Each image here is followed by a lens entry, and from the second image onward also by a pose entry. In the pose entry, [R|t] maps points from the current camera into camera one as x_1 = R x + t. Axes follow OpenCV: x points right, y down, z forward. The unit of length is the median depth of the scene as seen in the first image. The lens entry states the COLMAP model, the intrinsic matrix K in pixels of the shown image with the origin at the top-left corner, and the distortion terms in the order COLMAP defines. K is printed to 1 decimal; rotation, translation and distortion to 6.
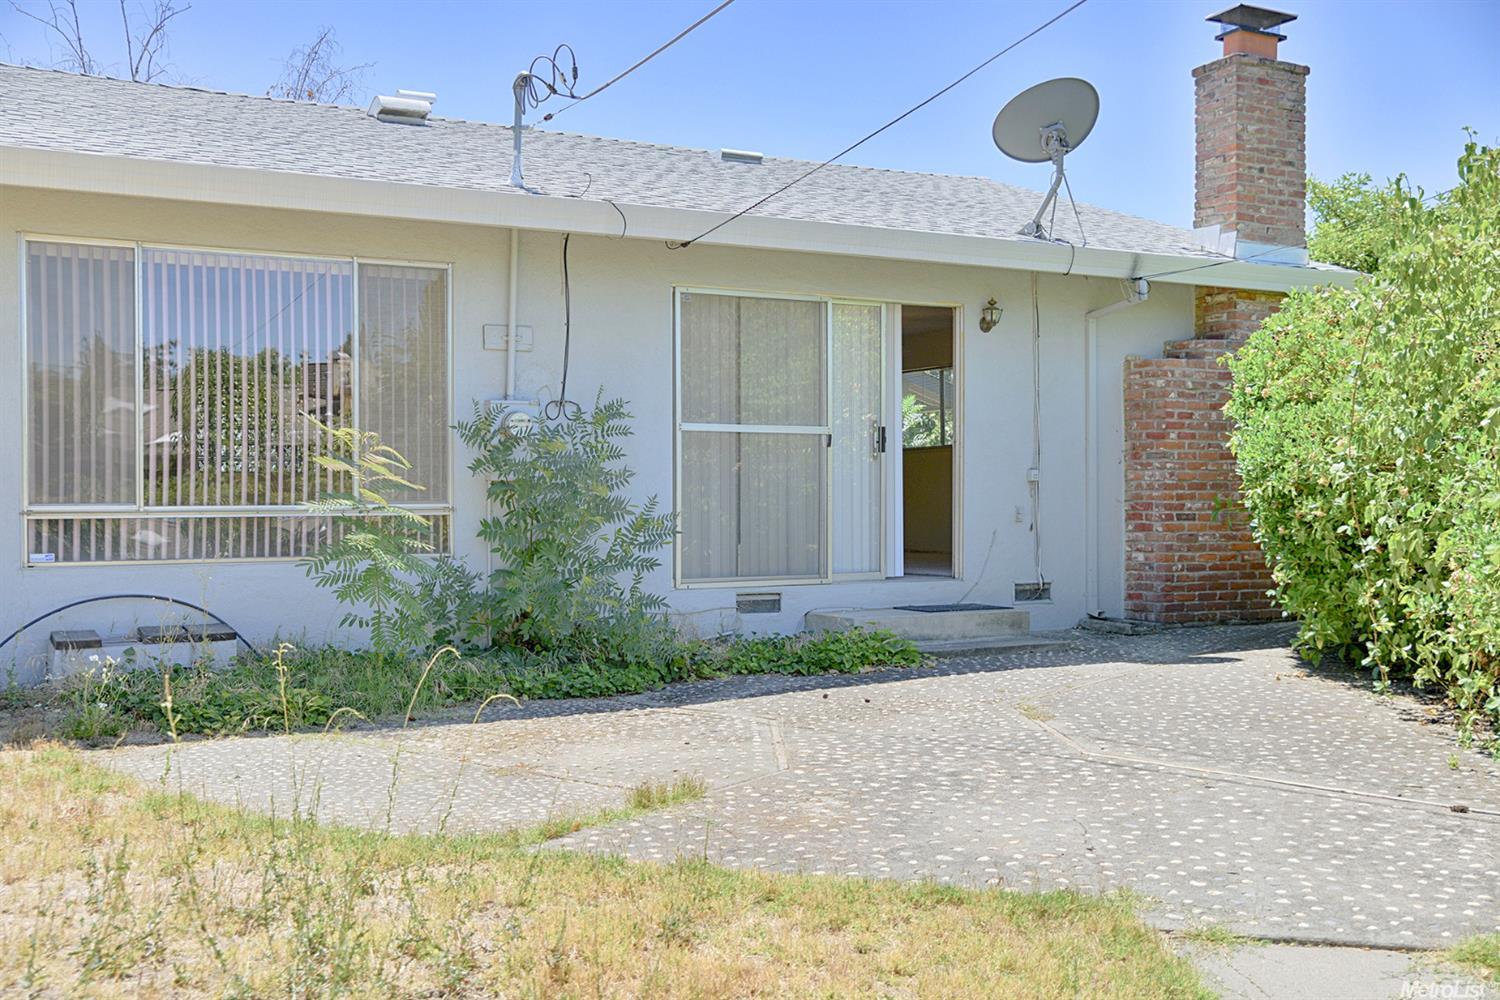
lens RADIAL K [[1583.0, 0, 755.9], [0, 1583.0, 502.9], [0, 0, 1]] dist [0.003316, 0.000000]
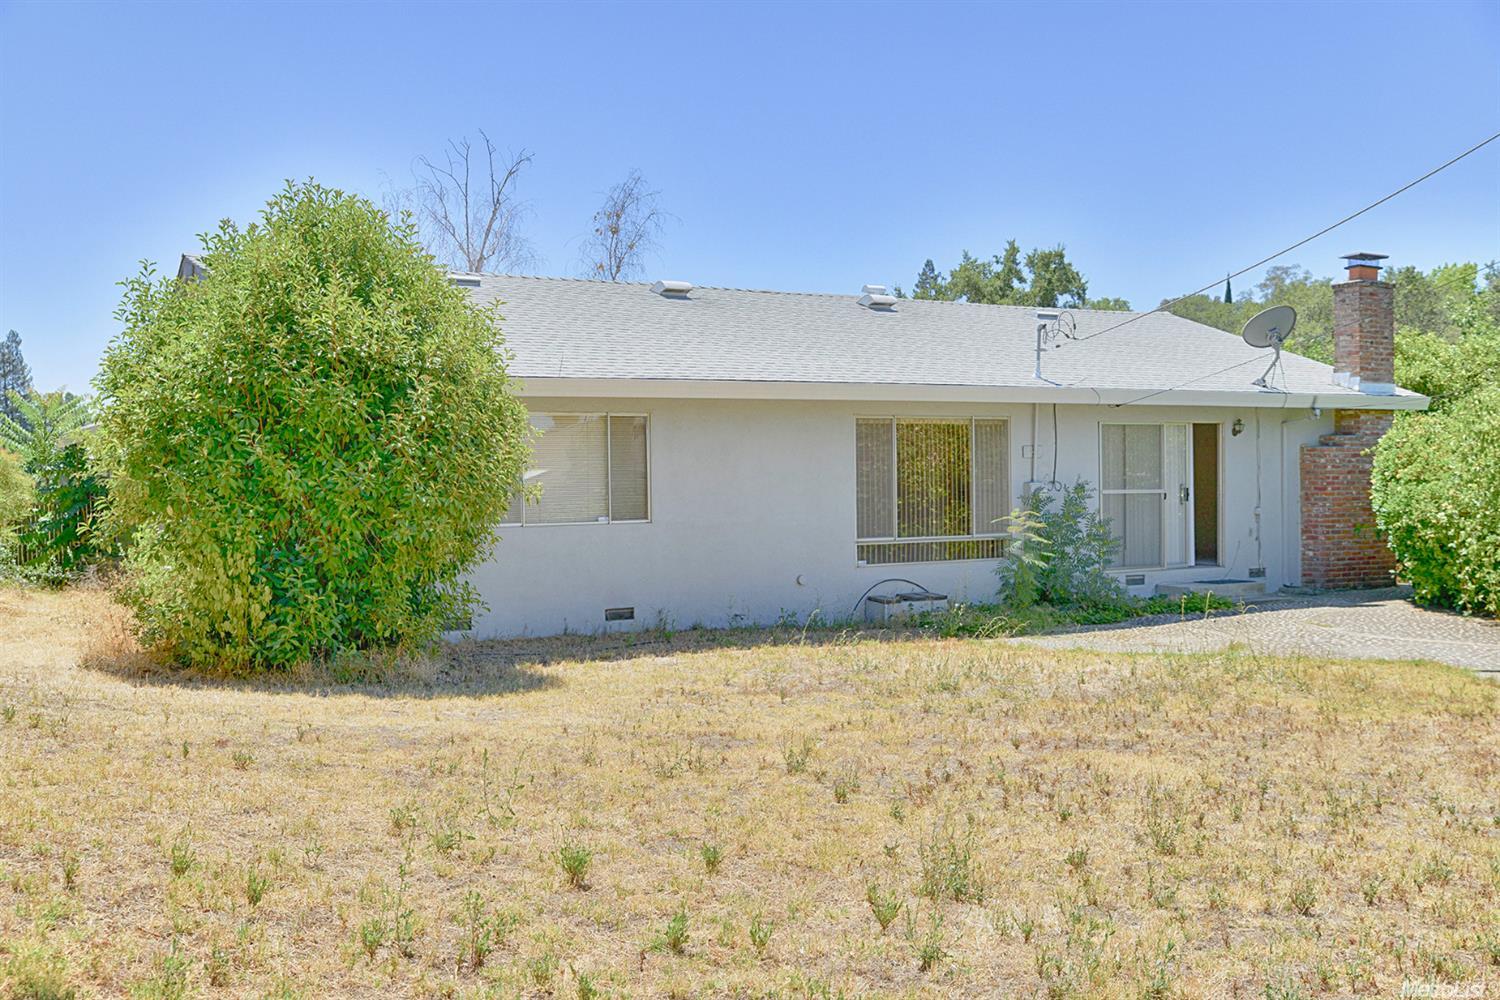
lens RADIAL K [[1583.0, 0, 744.4], [0, 1583.0, 496.7], [0, 0, 1]] dist [0.003316, 0.000000]
pose [[0.999346, -0.008443, 0.035157, -0.510428], [0.008148, 0.999930, 0.008522, -0.056478], [-0.035226, -0.008230, 0.999345, -0.875410]]
